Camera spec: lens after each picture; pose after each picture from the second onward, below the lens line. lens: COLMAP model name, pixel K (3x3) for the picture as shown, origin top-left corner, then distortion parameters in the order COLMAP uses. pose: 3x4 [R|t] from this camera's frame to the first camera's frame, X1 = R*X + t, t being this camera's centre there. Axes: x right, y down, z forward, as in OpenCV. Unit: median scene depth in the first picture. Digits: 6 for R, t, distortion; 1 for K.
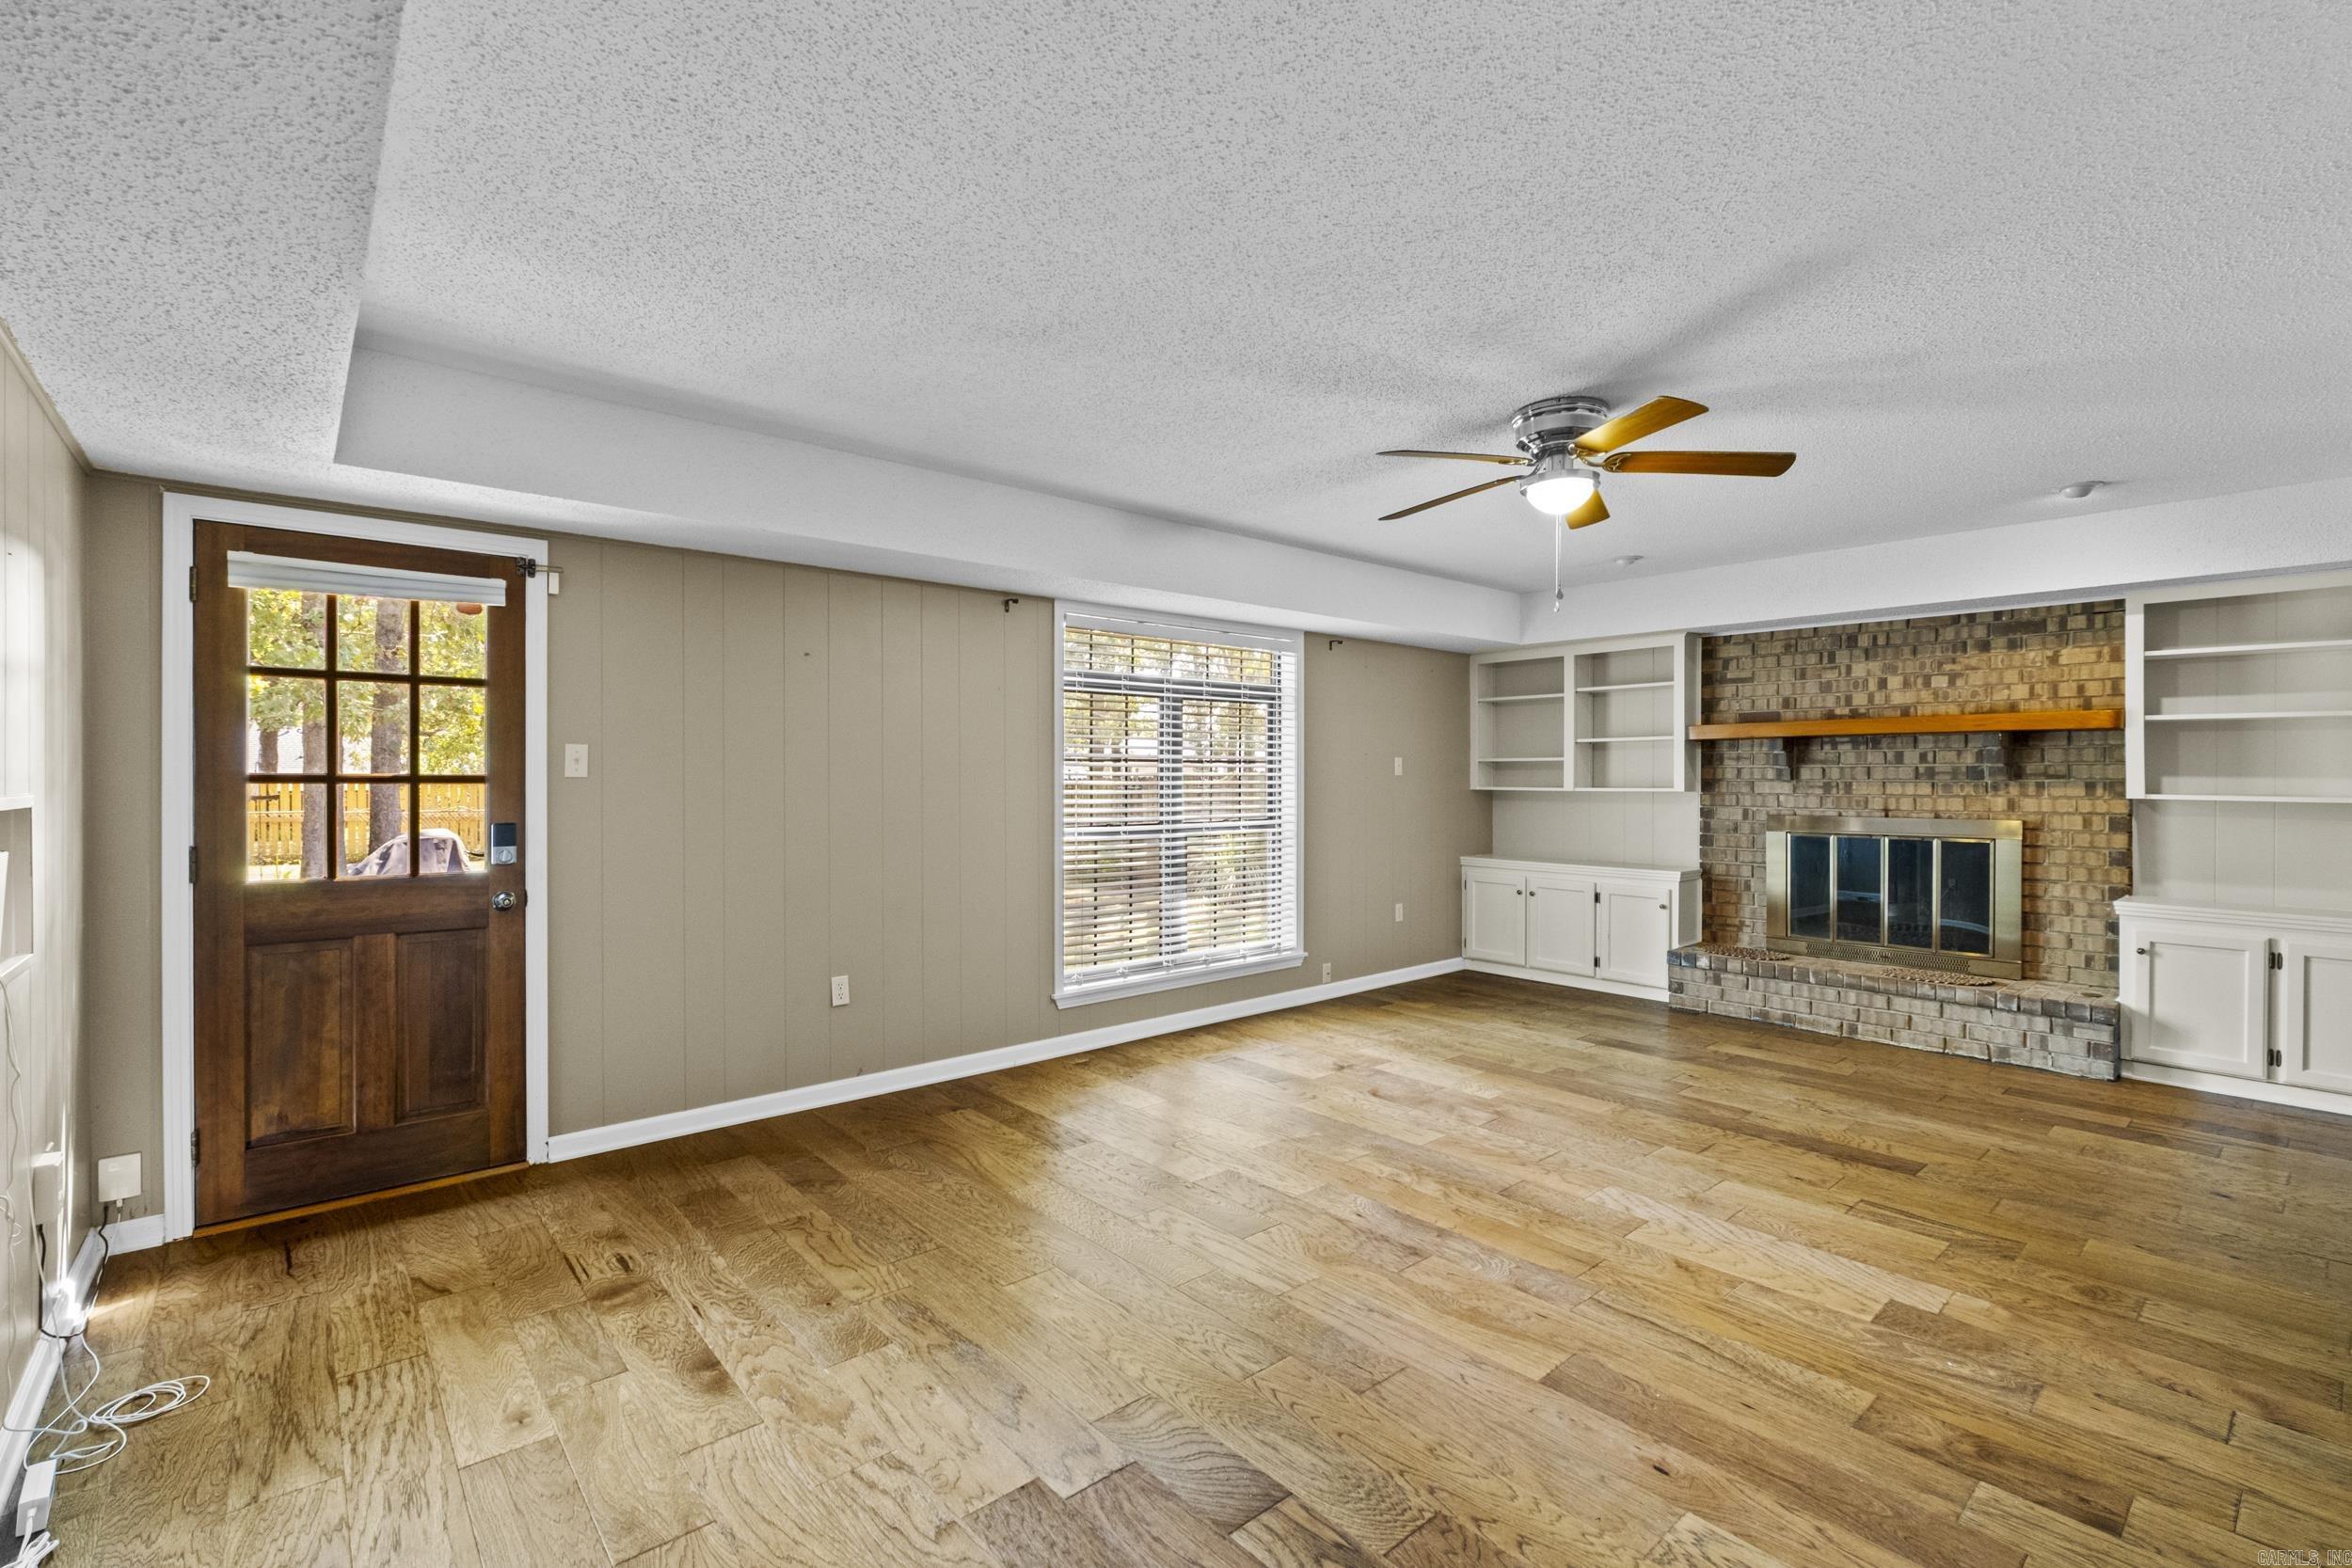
lens RADIAL K [[1039.4, 0, 1150.6], [0, 1039.4, 781.1], [0, 0, 1]] dist [-0.008264, 0.003103]
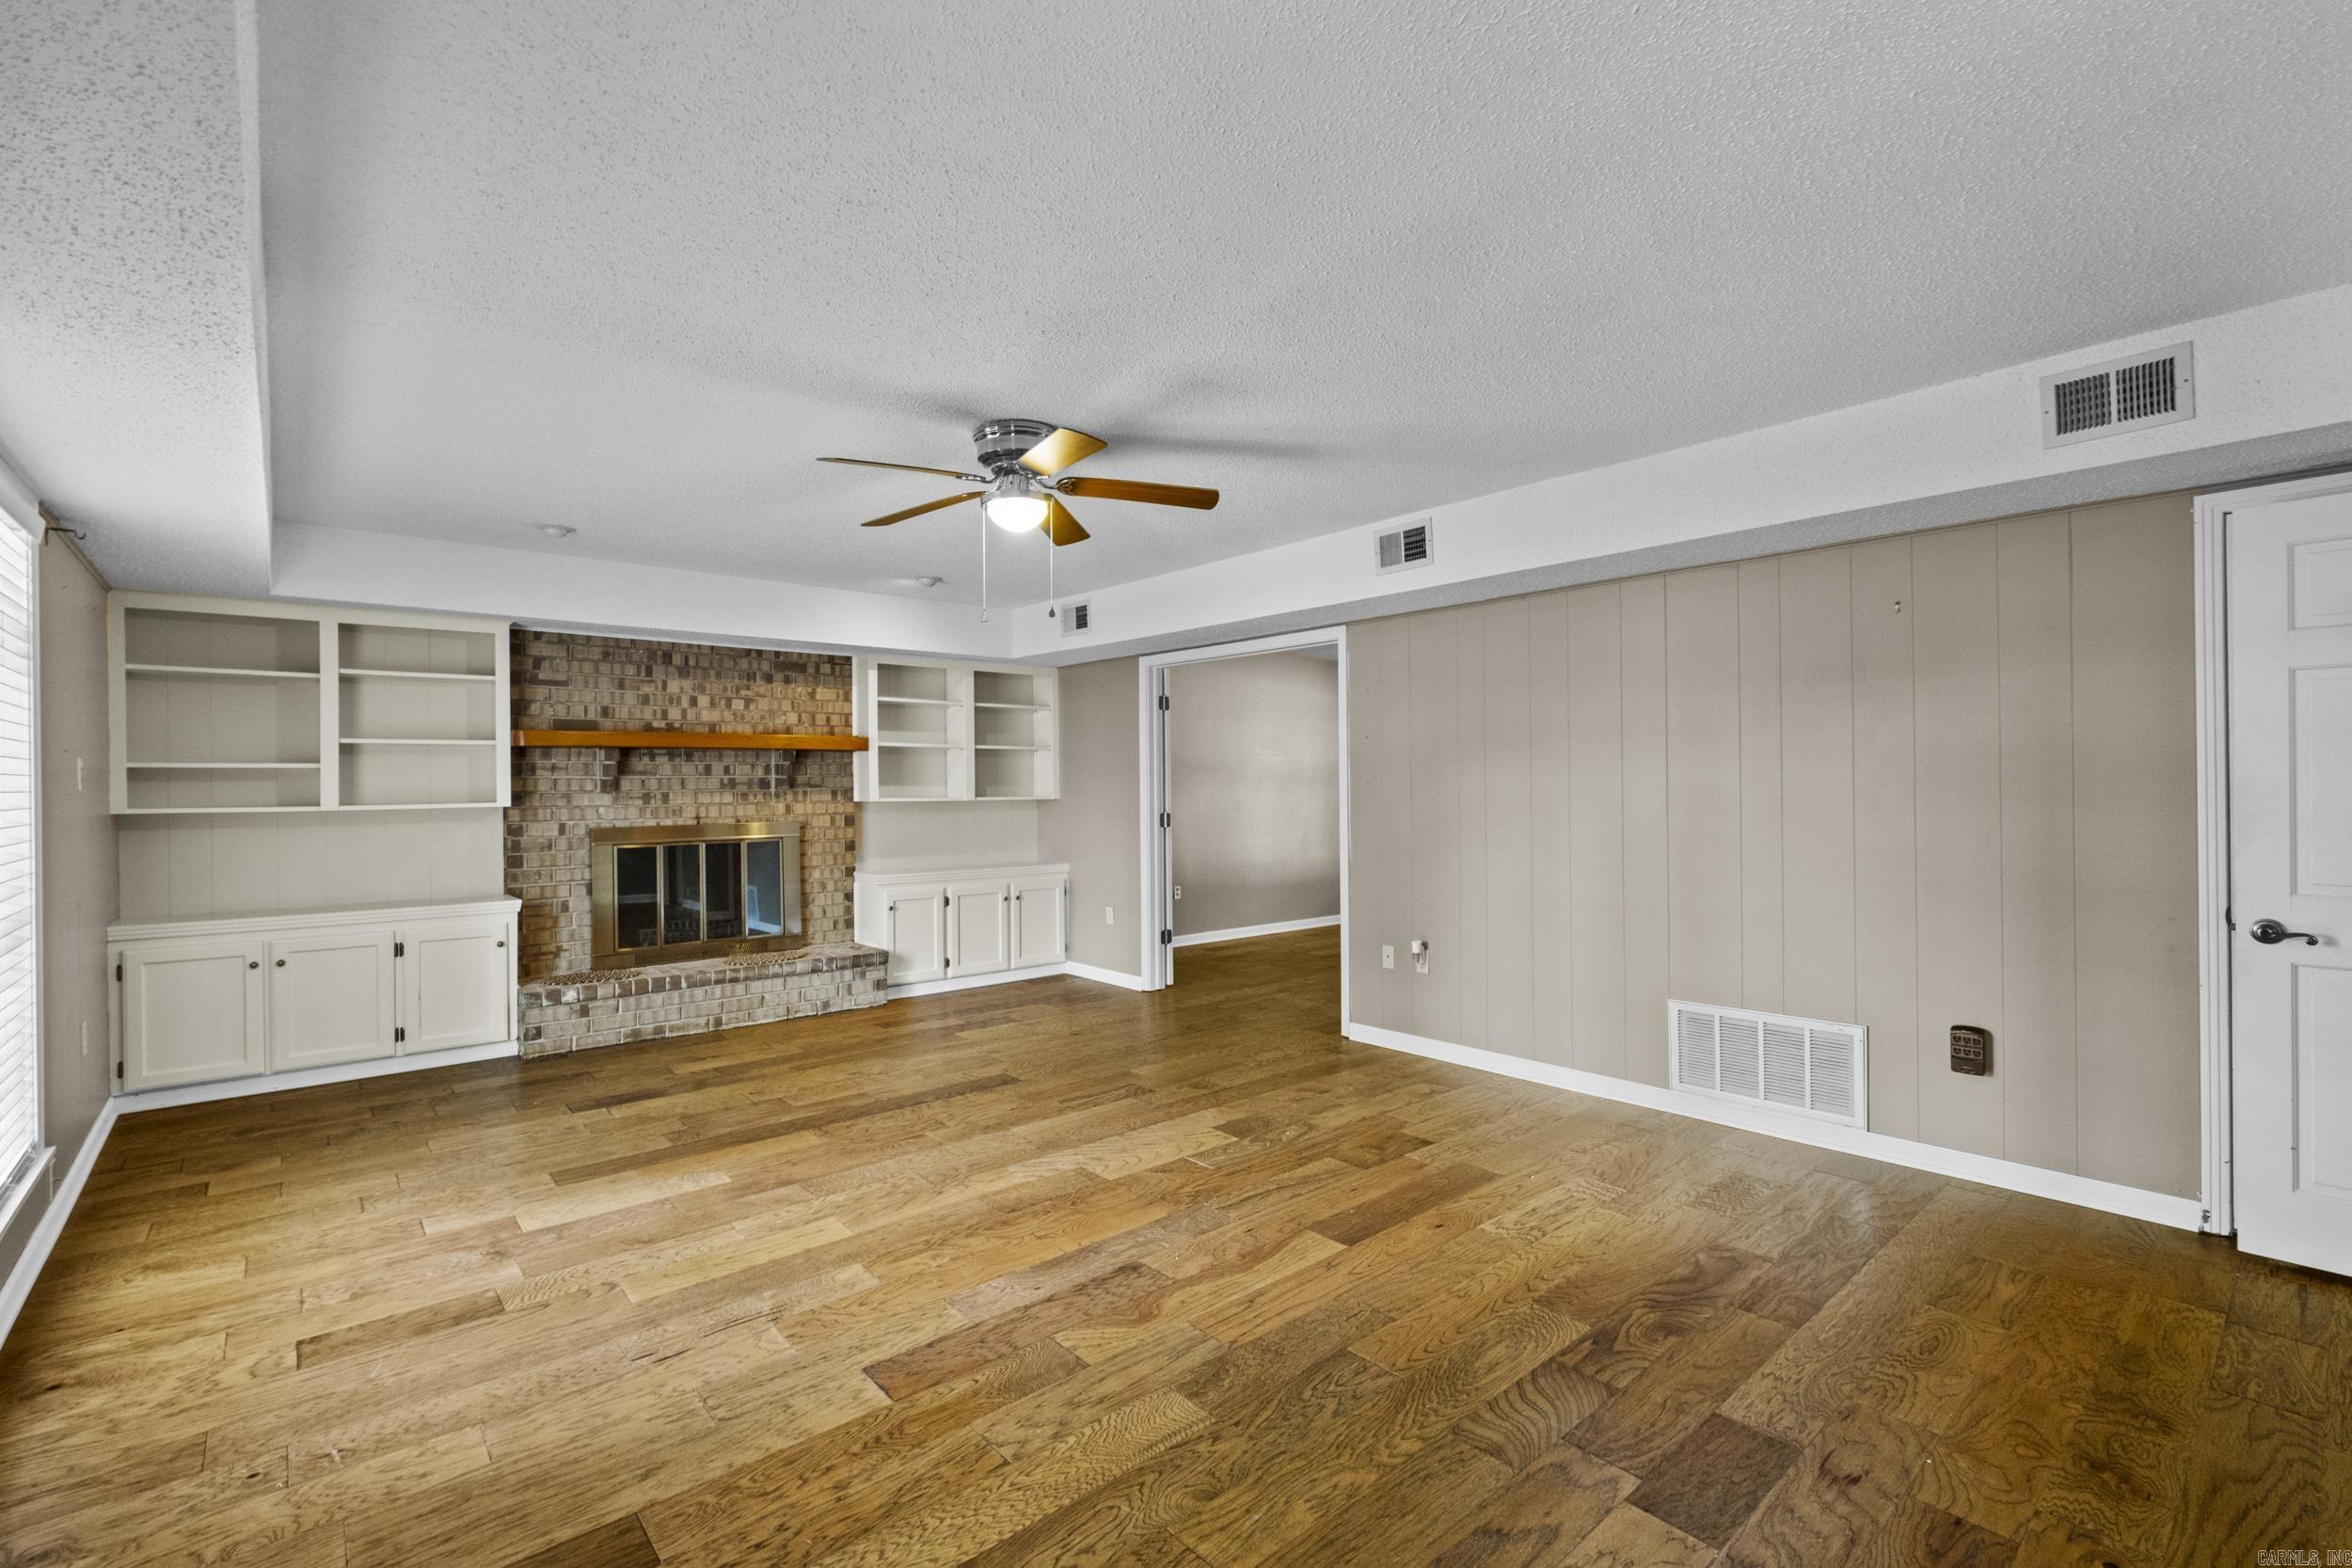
lens RADIAL K [[1039.4, 0, 1172.0], [0, 1039.4, 778.0], [0, 0, 1]] dist [-0.008264, 0.003103]
pose [[-0.013981, 0.004386, 0.999893, -0.465377], [0.013256, 0.999903, -0.004200, -0.003127], [-0.999814, 0.013196, -0.014038, 0.618478]]
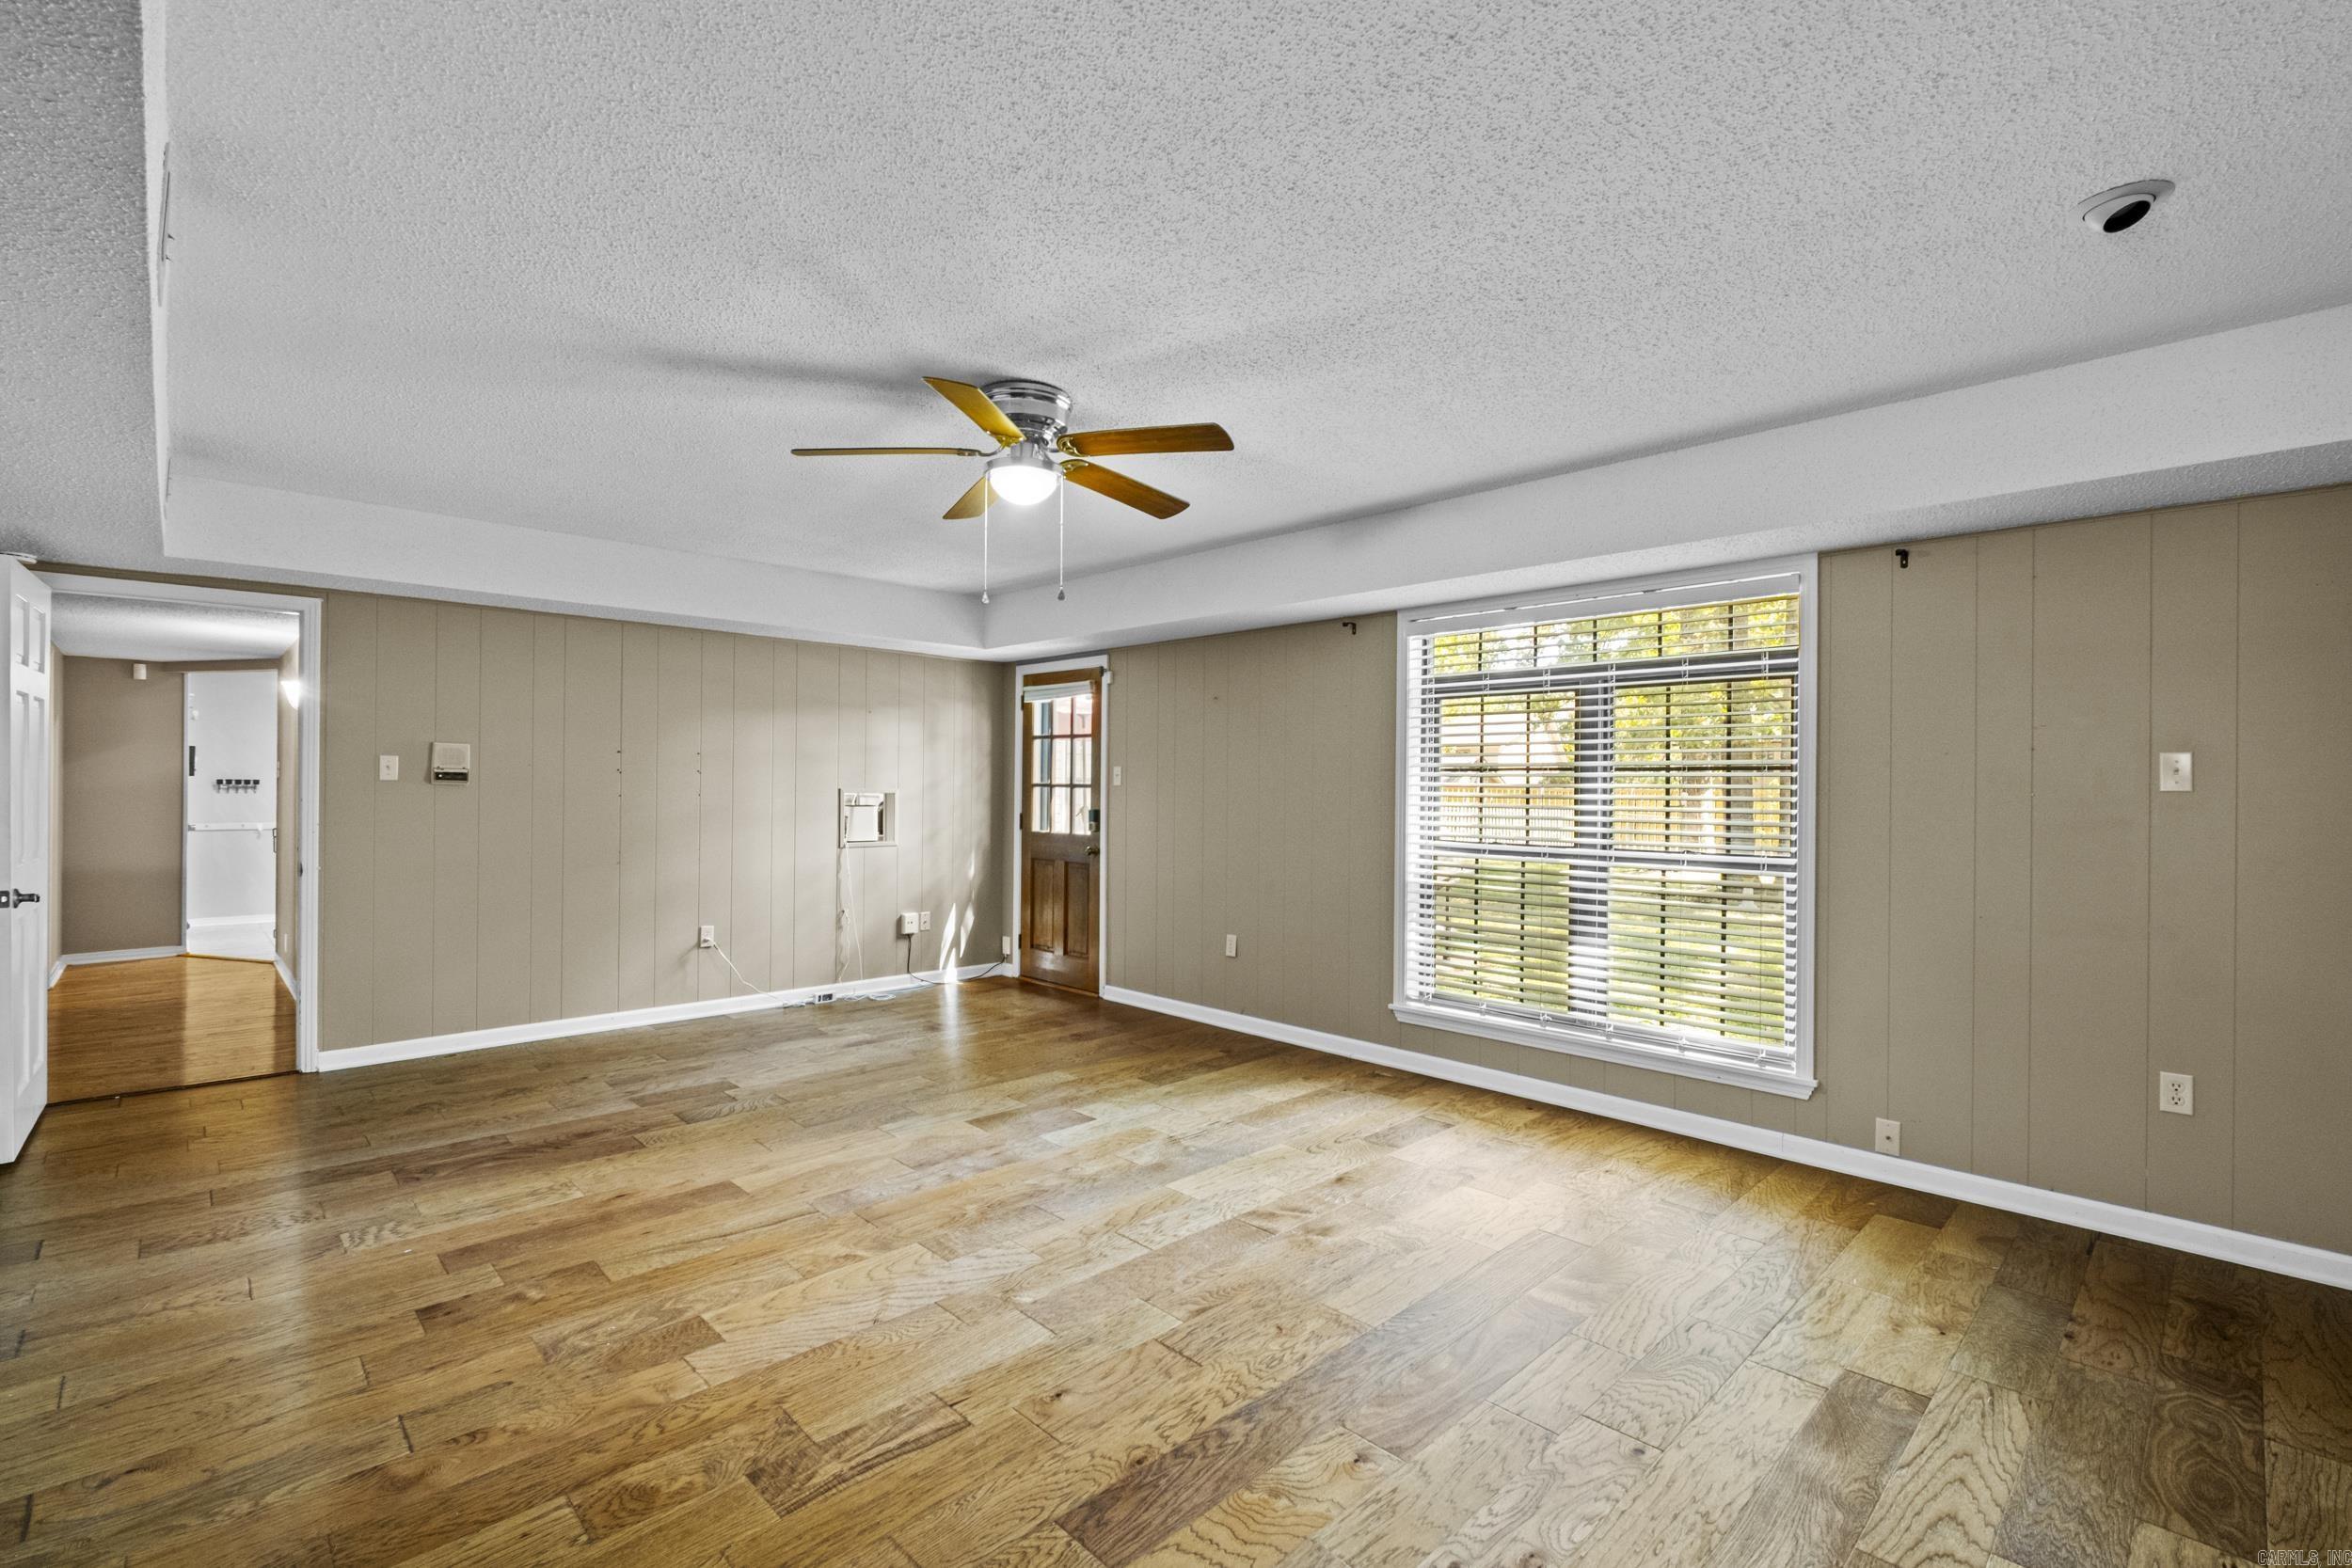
lens RADIAL K [[1039.4, 0, 1161.6], [0, 1039.4, 785.2], [0, 0, 1]] dist [-0.008264, 0.003103]
pose [[0.062243, -0.001378, -0.998060, 0.963688], [-0.014537, 0.999892, -0.002287, -0.000726], [0.997955, 0.014652, 0.062216, 0.765904]]
